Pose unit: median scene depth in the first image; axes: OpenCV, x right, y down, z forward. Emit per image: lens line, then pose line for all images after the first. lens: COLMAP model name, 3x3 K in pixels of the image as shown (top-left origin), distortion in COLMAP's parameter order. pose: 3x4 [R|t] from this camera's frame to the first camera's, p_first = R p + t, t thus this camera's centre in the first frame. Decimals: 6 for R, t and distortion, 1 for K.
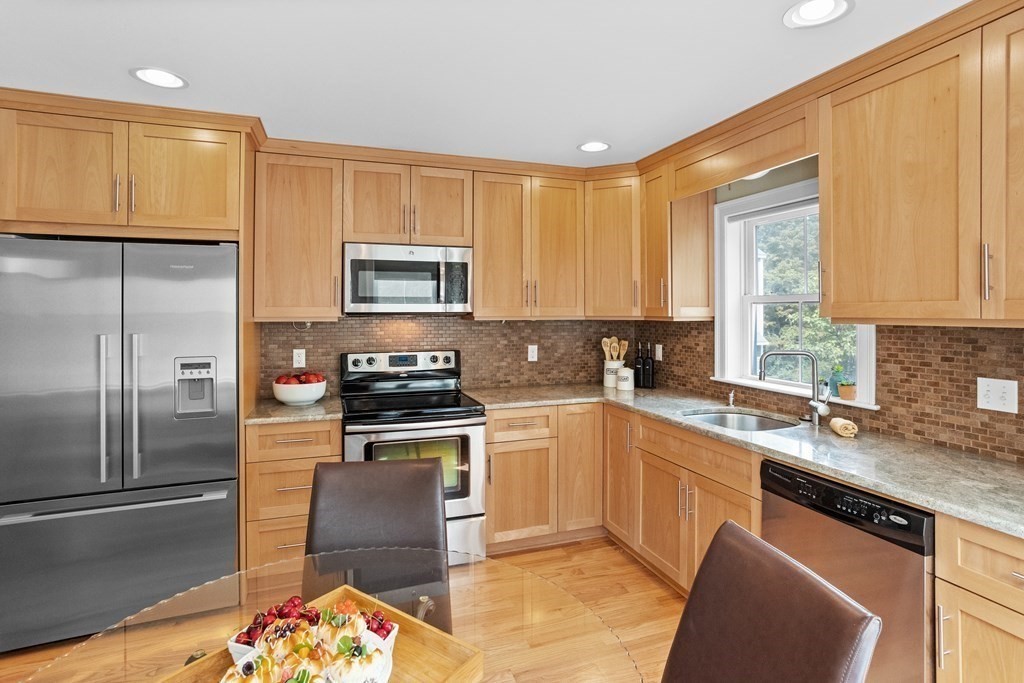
lens RADIAL K [[516.6, 0, 510.0], [0, 516.6, 310.5], [0, 0, 1]] dist [-0.037128, 0.025346]
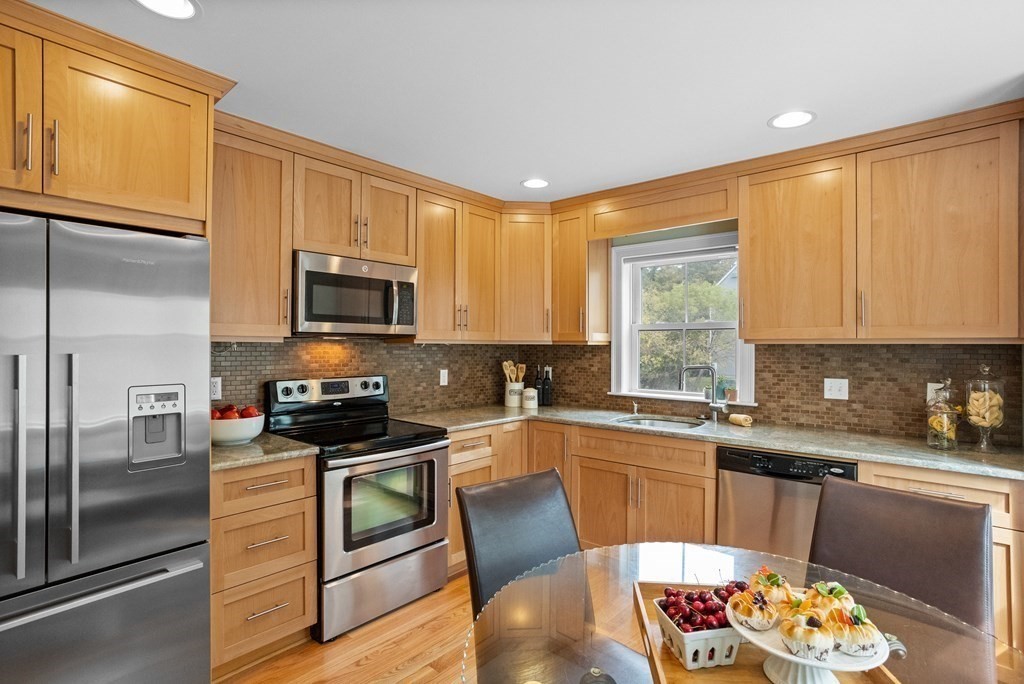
lens RADIAL K [[512.5, 0, 507.9], [0, 512.5, 345.0], [0, 0, 1]] dist [-0.019306, 0.000923]
pose [[0.872269, 0.005019, 0.489000, -0.418657], [-0.006073, 0.999981, 0.000568, 0.022794], [-0.488988, -0.003465, 0.872284, 0.084701]]
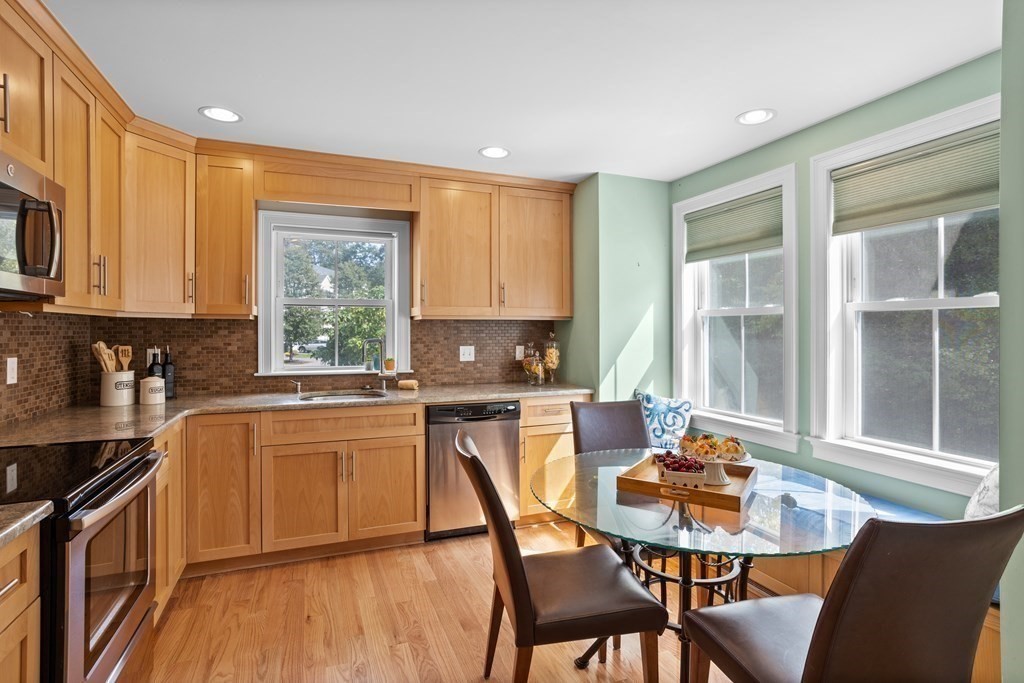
lens RADIAL K [[508.0, 0, 517.7], [0, 508.0, 328.4], [0, 0, 1]] dist [-0.037200, 0.024887]
pose [[-0.035157, 0.003442, 0.999376, -0.702373], [-0.001837, 0.999992, -0.003509, 0.042798], [-0.999380, -0.001960, -0.035150, 0.534906]]
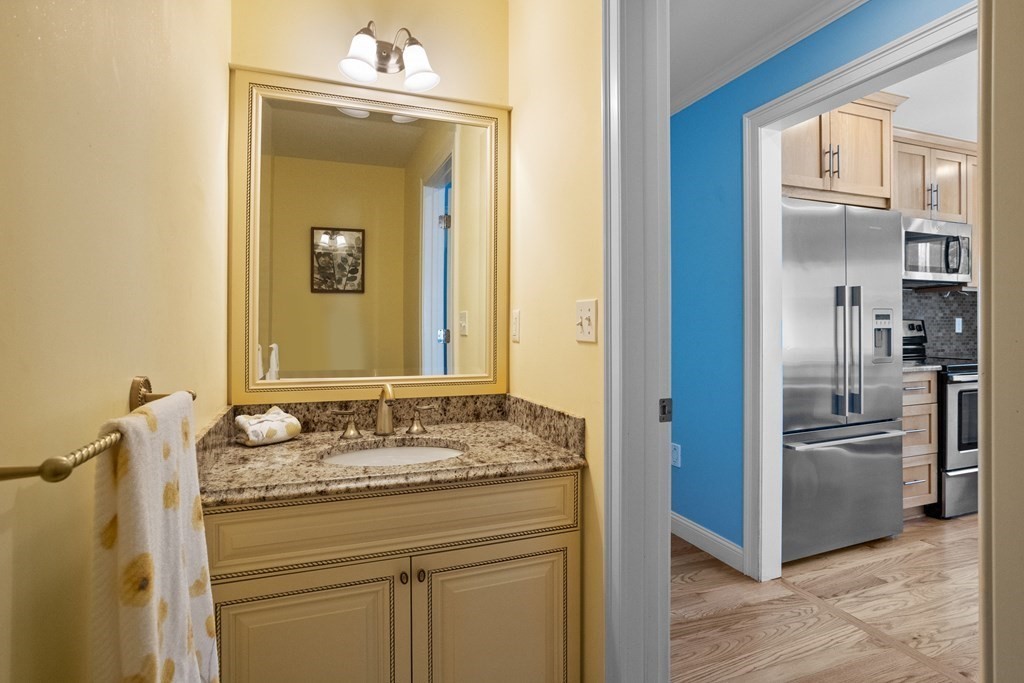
lens RADIAL K [[508.0, 0, 517.7], [0, 508.0, 328.4], [0, 0, 1]] dist [-0.037200, 0.024887]
pose [[0.999998, -0.001981, -0.000127, -1.112358], [0.001982, 0.999943, 0.010539, 0.094754], [0.000106, -0.010539, 0.999944, -0.080190]]
